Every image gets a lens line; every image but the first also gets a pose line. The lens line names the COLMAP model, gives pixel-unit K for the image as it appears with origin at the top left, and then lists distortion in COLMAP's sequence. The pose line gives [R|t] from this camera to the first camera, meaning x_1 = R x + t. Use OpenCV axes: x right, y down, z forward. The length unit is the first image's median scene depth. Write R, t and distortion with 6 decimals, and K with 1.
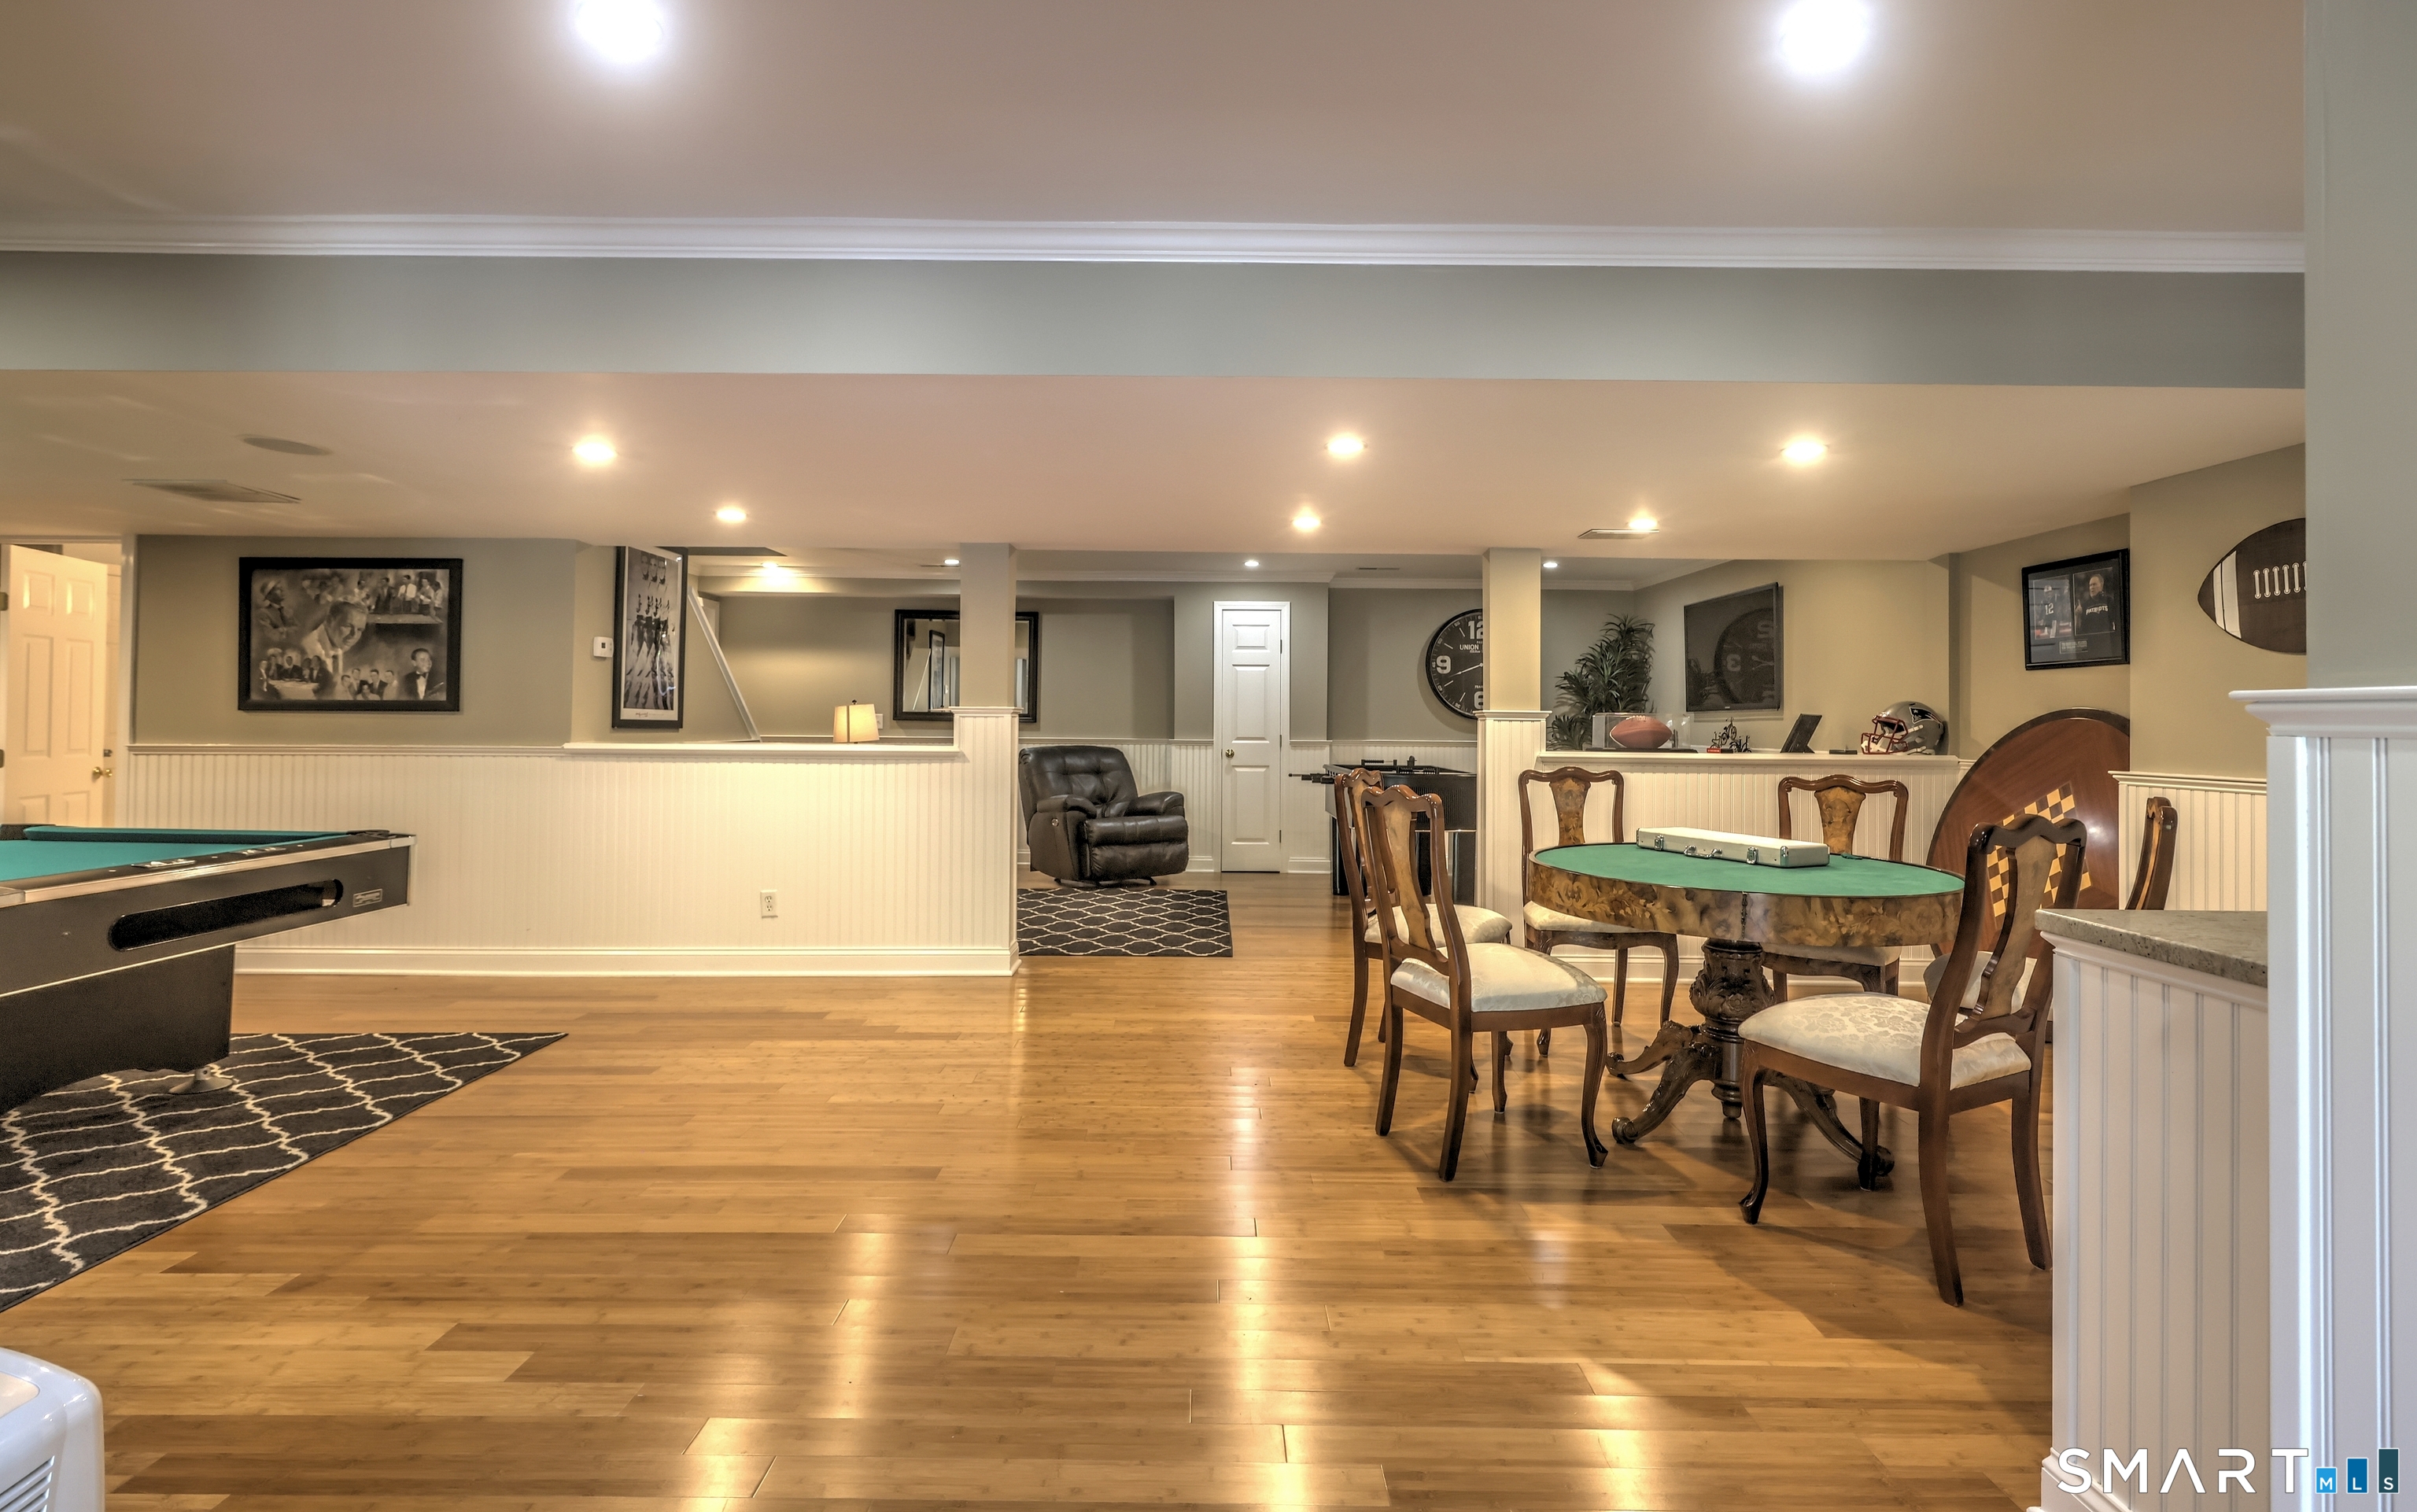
lens RADIAL K [[1156.7, 0, 1199.3], [0, 1156.7, 703.5], [0, 0, 1]] dist [0.002491, -0.000347]
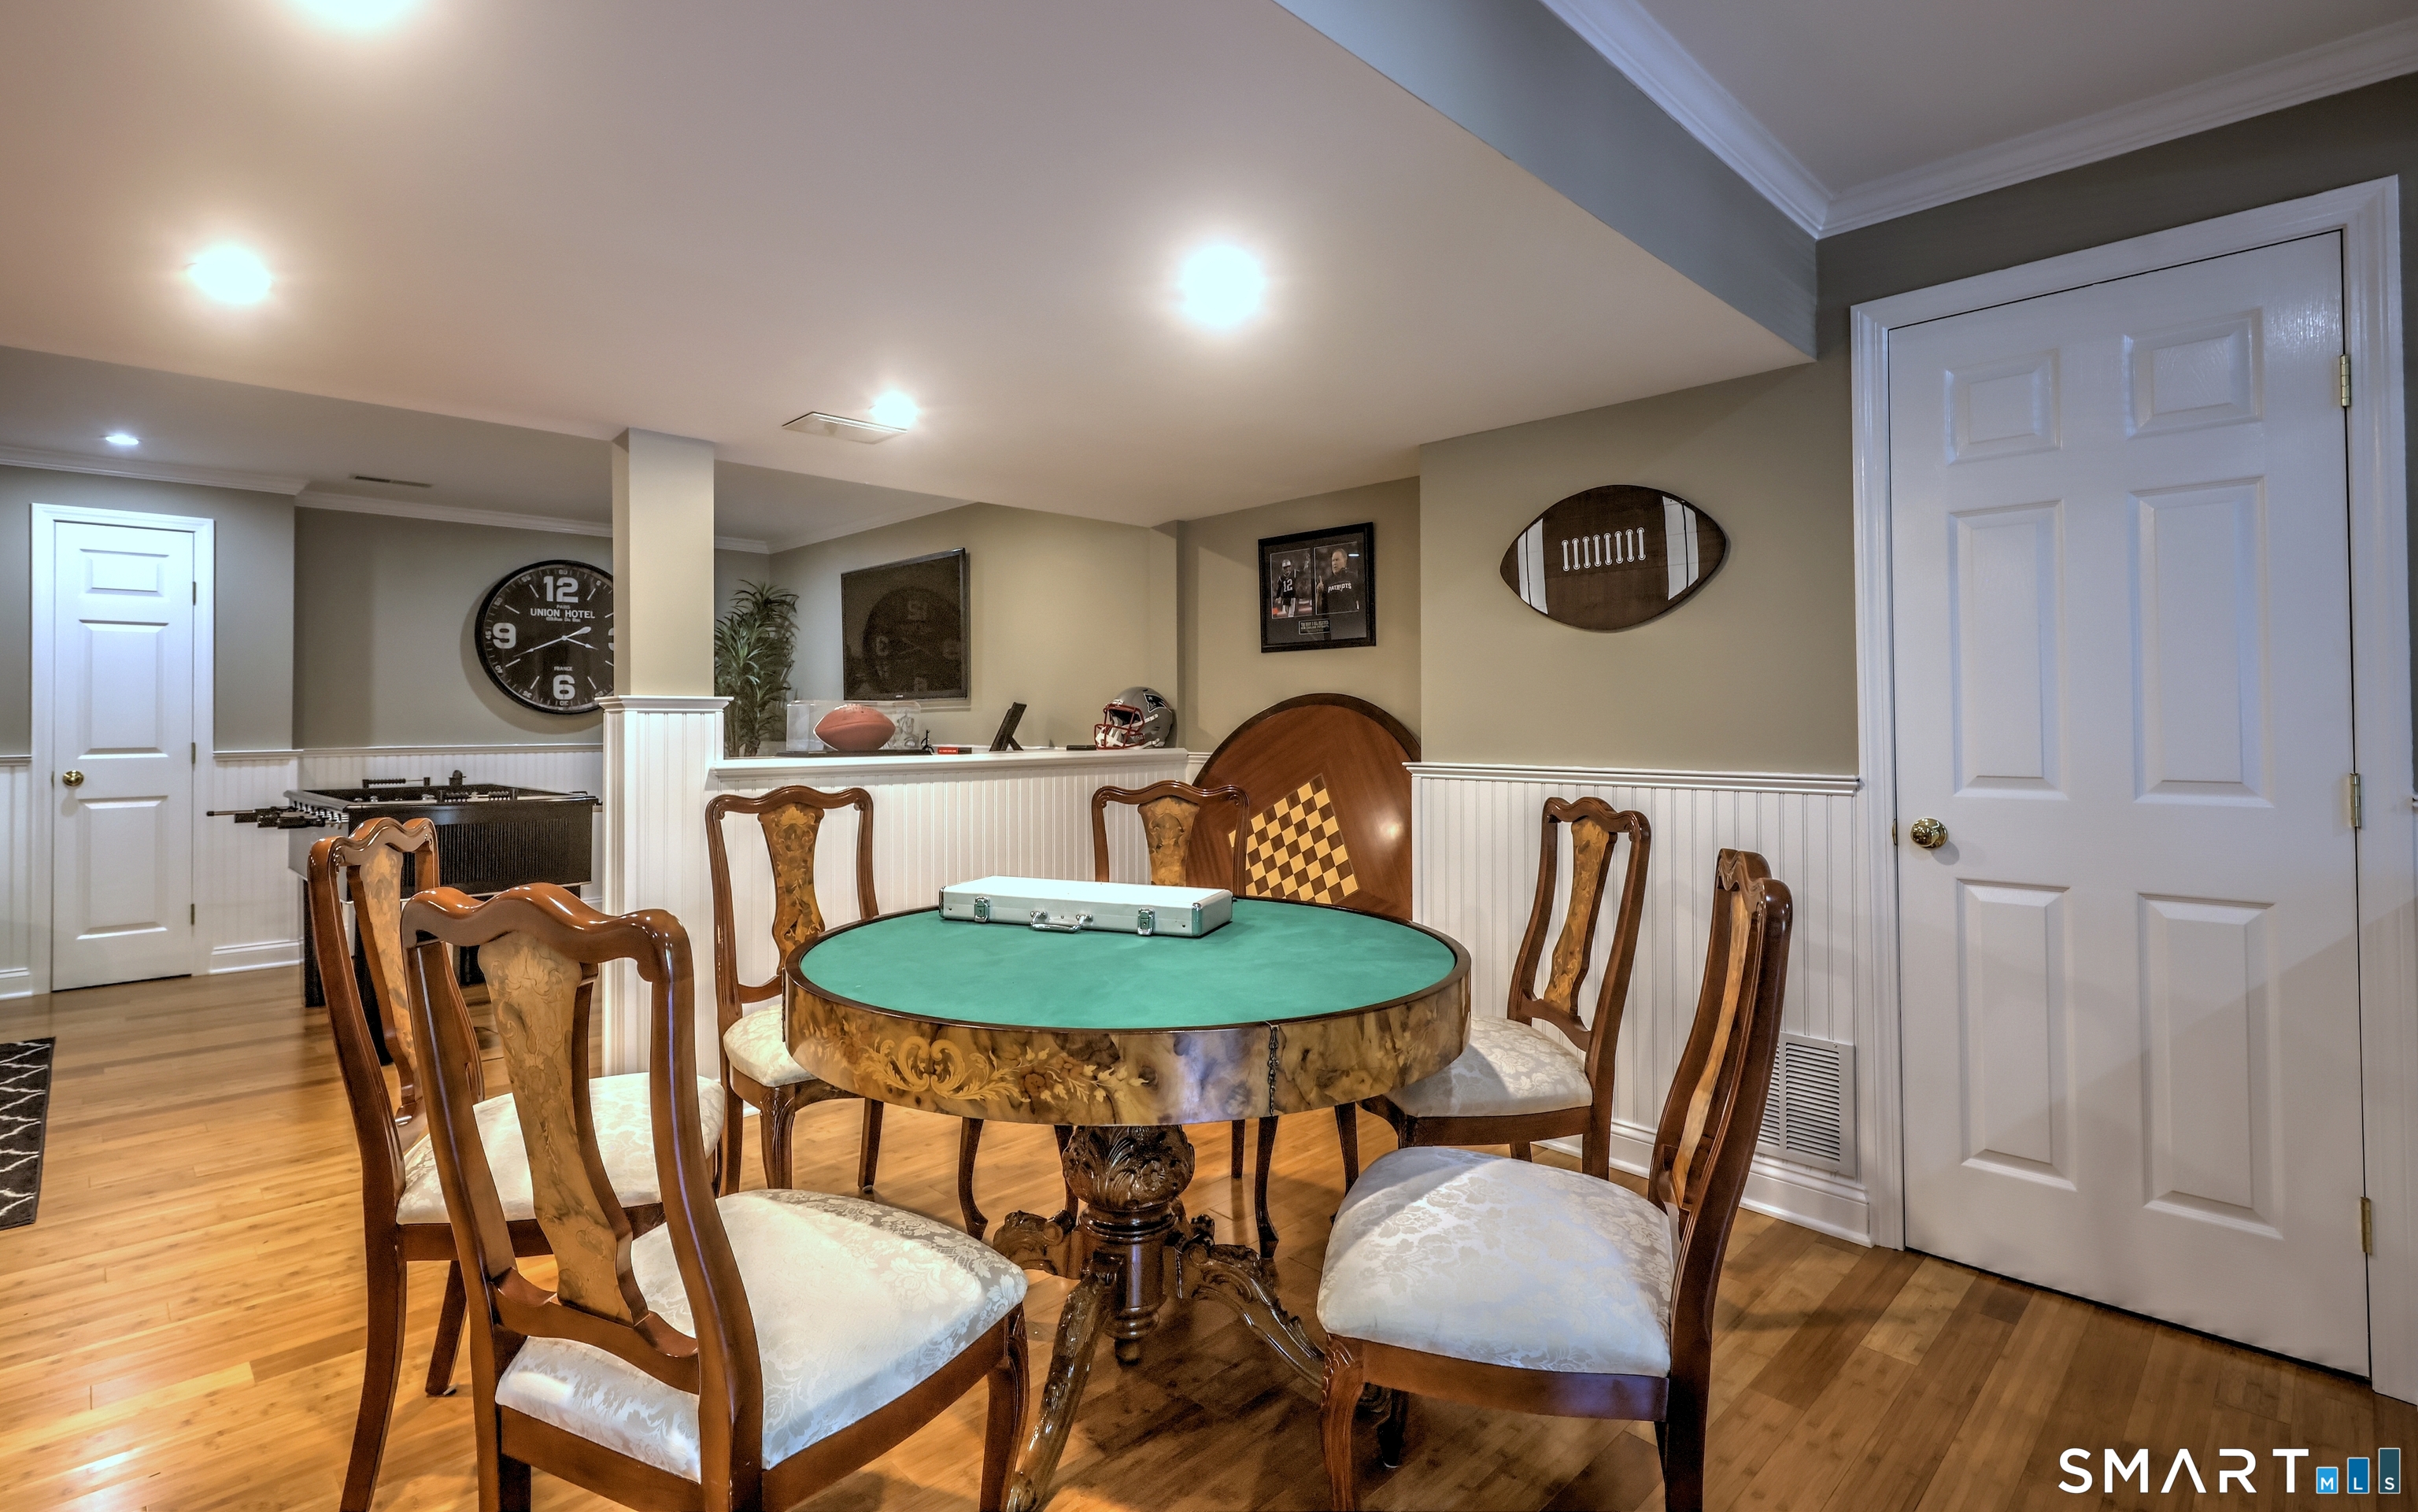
lens RADIAL K [[1157.2, 0, 1199.8], [0, 1157.2, 703.4], [0, 0, 1]] dist [0.002491, -0.000347]
pose [[0.716343, -0.001956, 0.697745, 0.045136], [-0.000877, 0.999993, 0.003704, 0.008150], [-0.697747, -0.003266, 0.716336, 0.387632]]
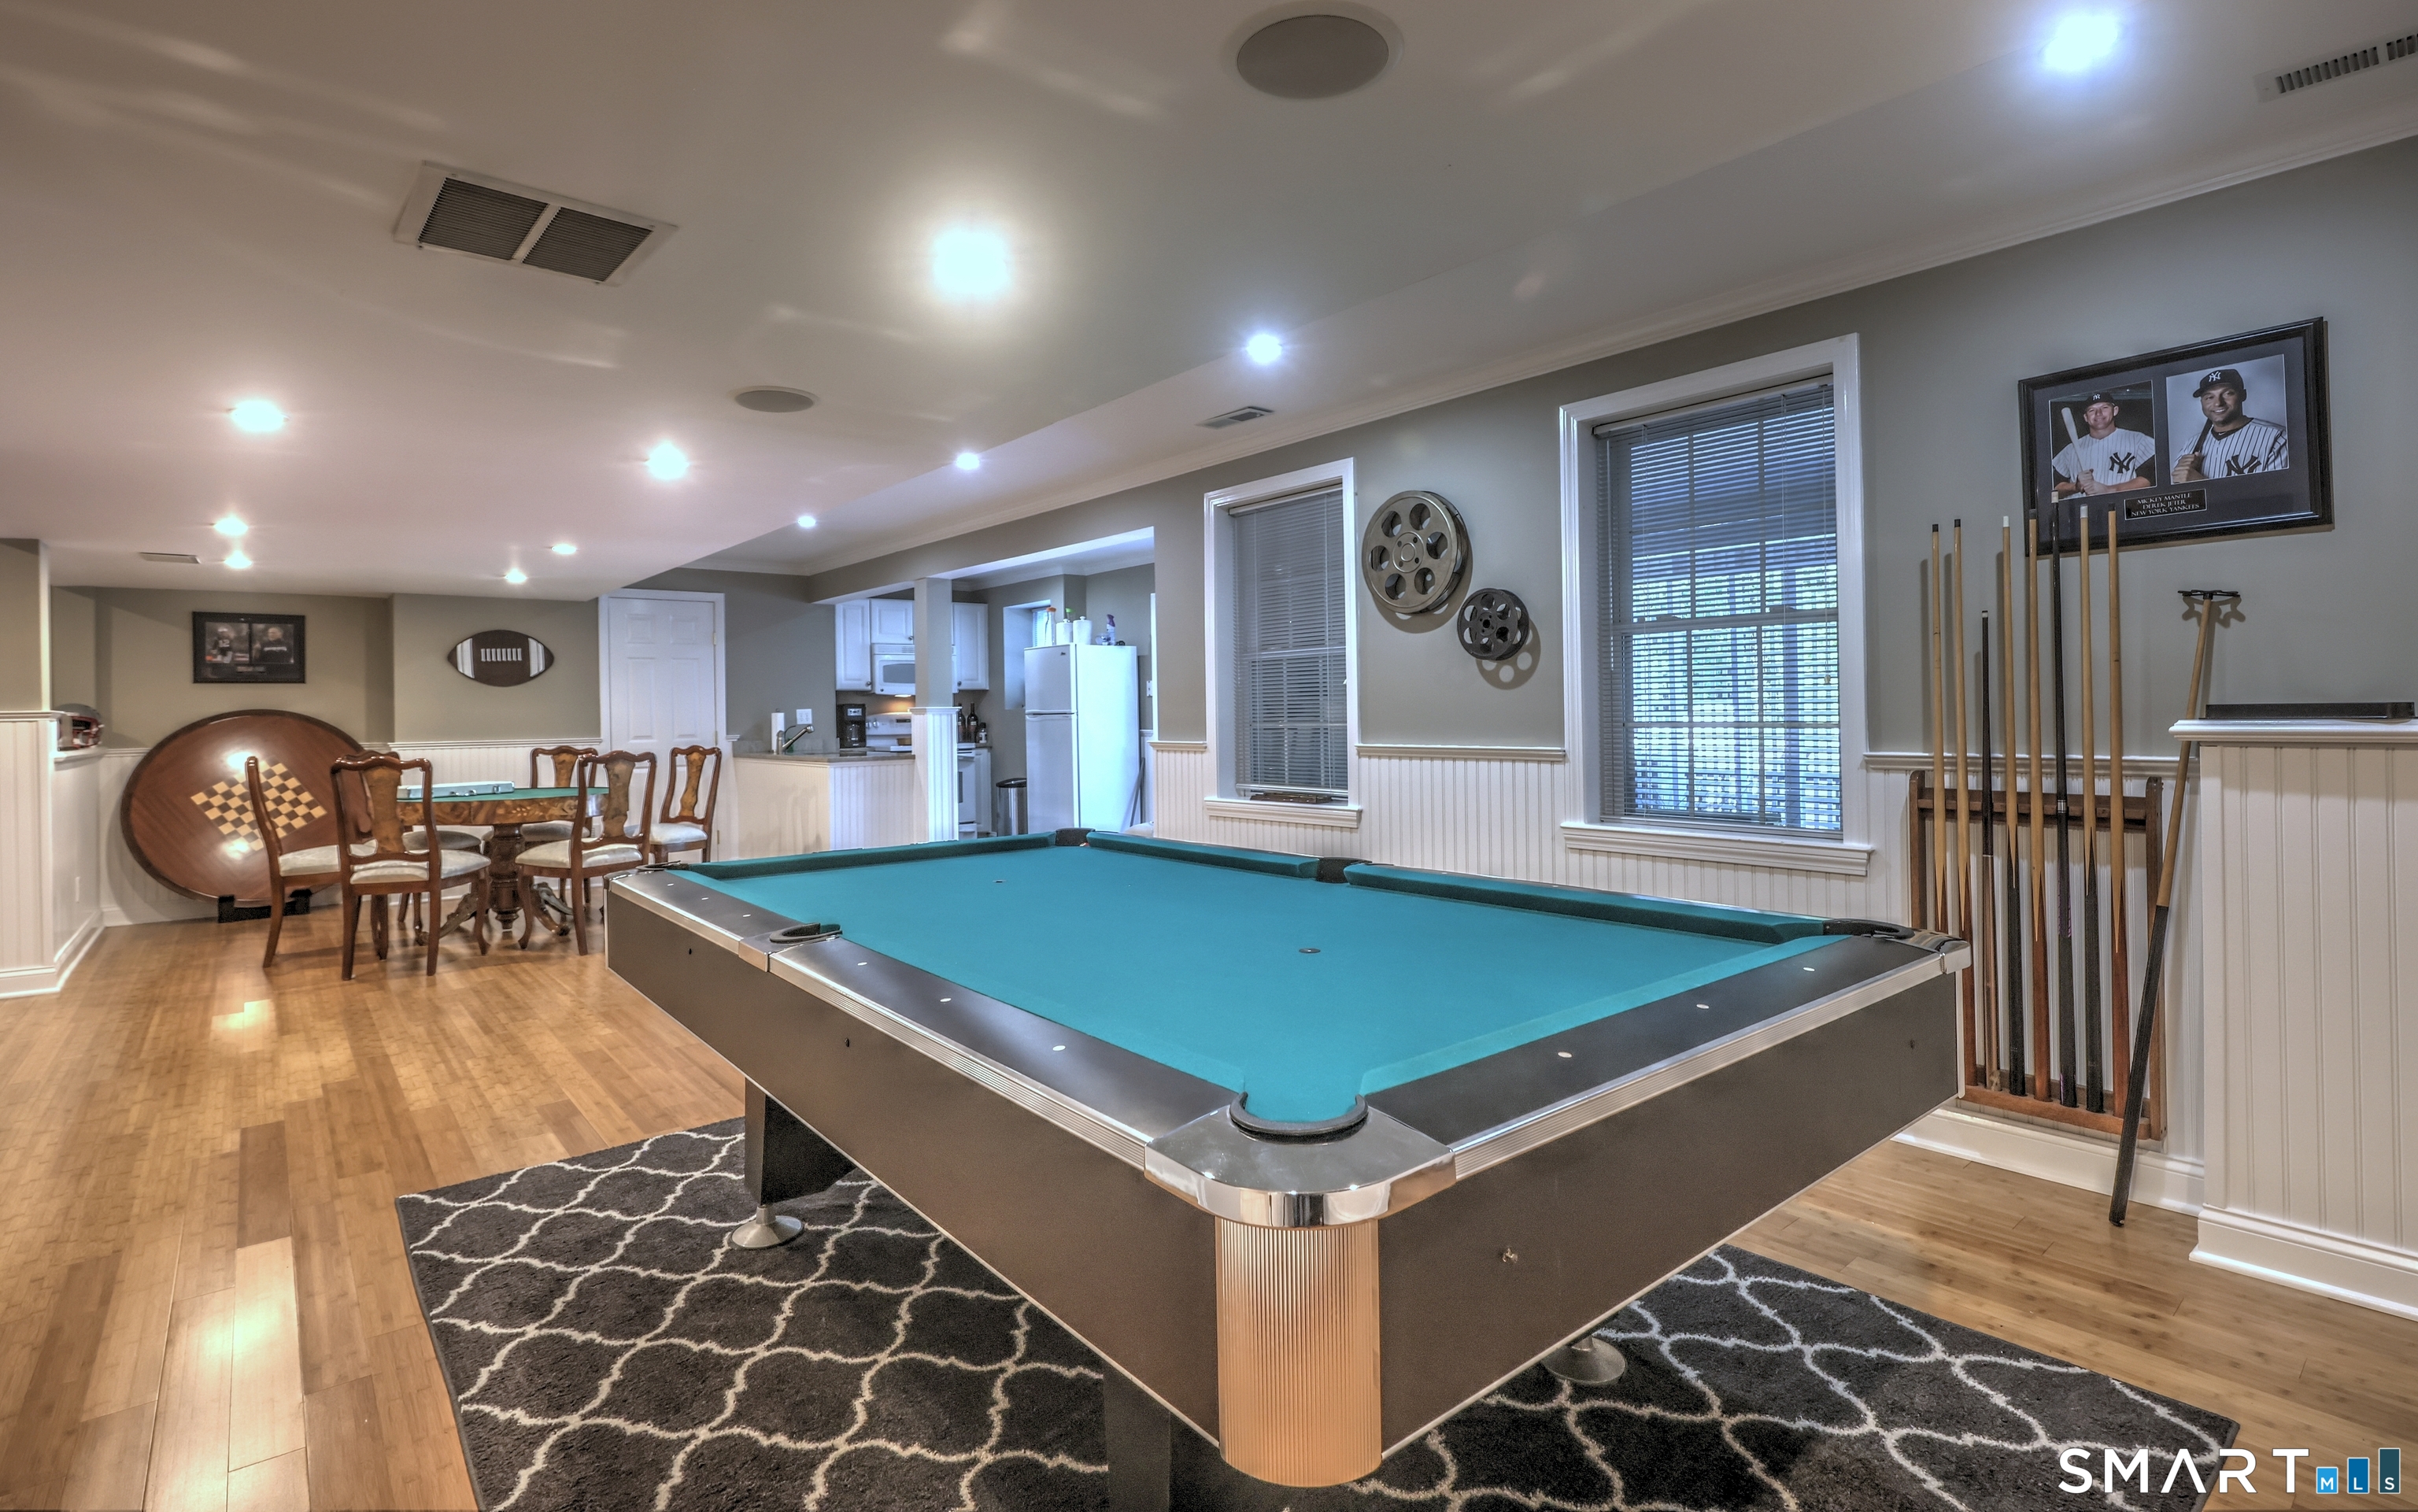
lens RADIAL K [[1157.2, 0, 1199.8], [0, 1157.2, 703.4], [0, 0, 1]] dist [0.002491, -0.000347]
pose [[-0.598674, -0.000913, 0.800993, -1.176632], [-0.007928, 0.999957, -0.004786, -0.007940], [-0.800954, -0.009216, -0.598655, 0.873376]]
